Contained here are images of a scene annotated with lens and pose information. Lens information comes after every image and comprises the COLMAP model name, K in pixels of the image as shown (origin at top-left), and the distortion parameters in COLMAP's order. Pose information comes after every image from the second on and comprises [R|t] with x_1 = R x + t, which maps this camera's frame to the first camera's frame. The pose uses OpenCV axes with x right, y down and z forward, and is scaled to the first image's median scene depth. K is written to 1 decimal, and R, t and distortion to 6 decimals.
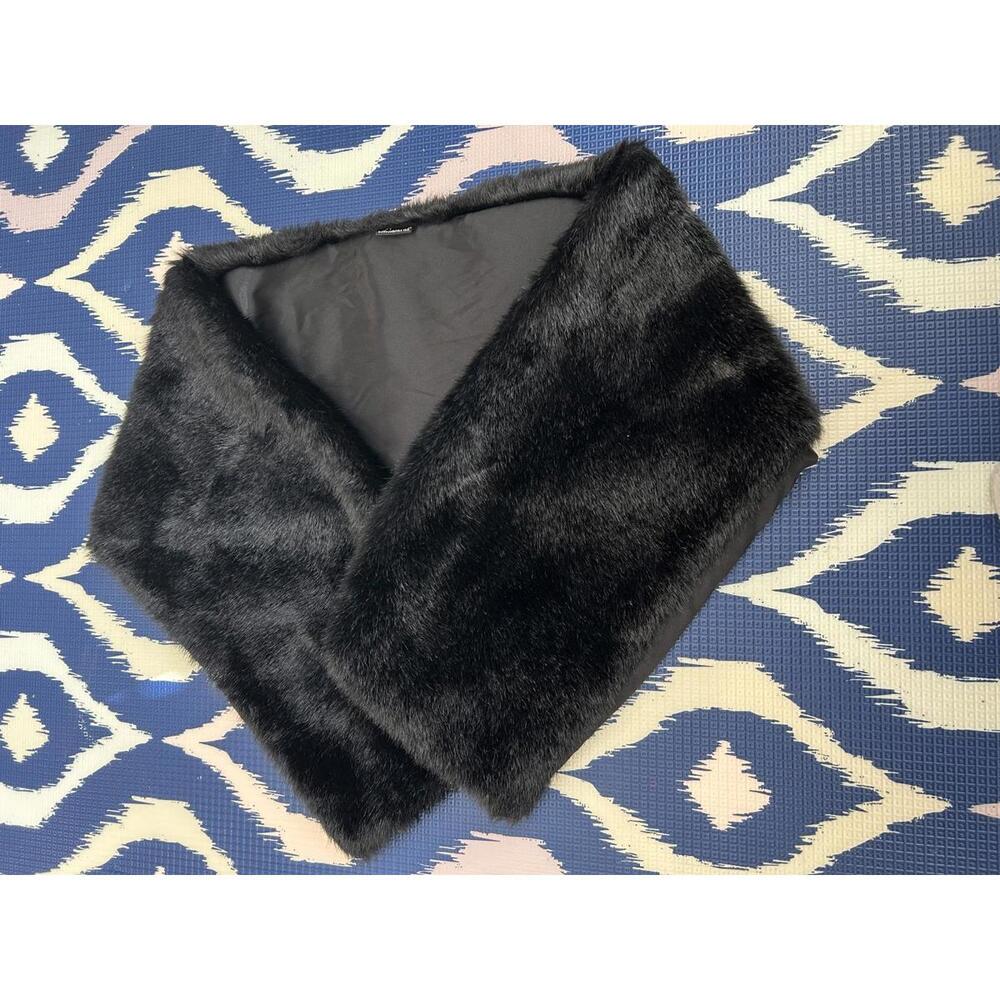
lens RADIAL K [[689.6, 0, 500.0], [0, 689.6, 500.0], [0, 0, 1]] dist [0.035035, -0.042044]
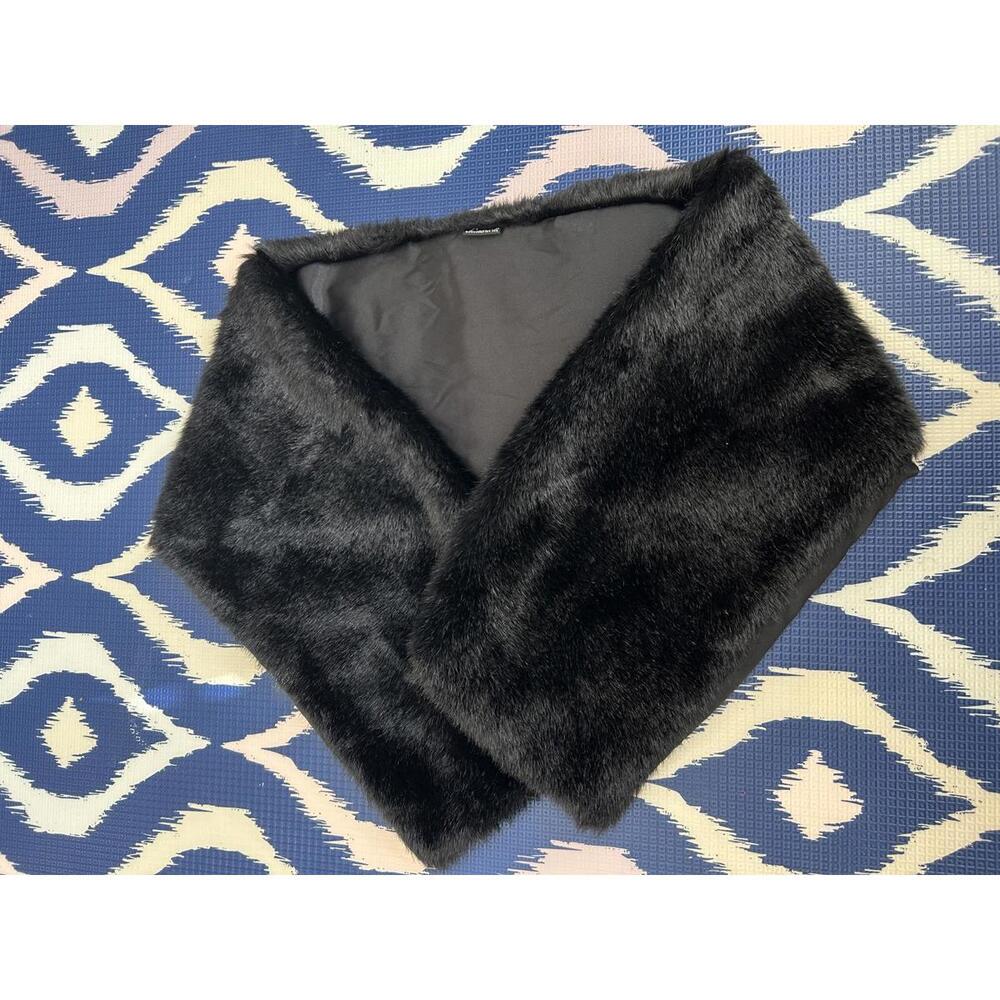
lens RADIAL K [[689.6, 0, 500.0], [0, 689.6, 500.0], [0, 0, 1]] dist [0.035035, -0.042044]
pose [[0.999133, 0.017428, 0.037821, -0.166524], [-0.017357, 0.999847, -0.002213, -0.003684], [-0.037854, 0.001555, 0.999282, 0.014846]]
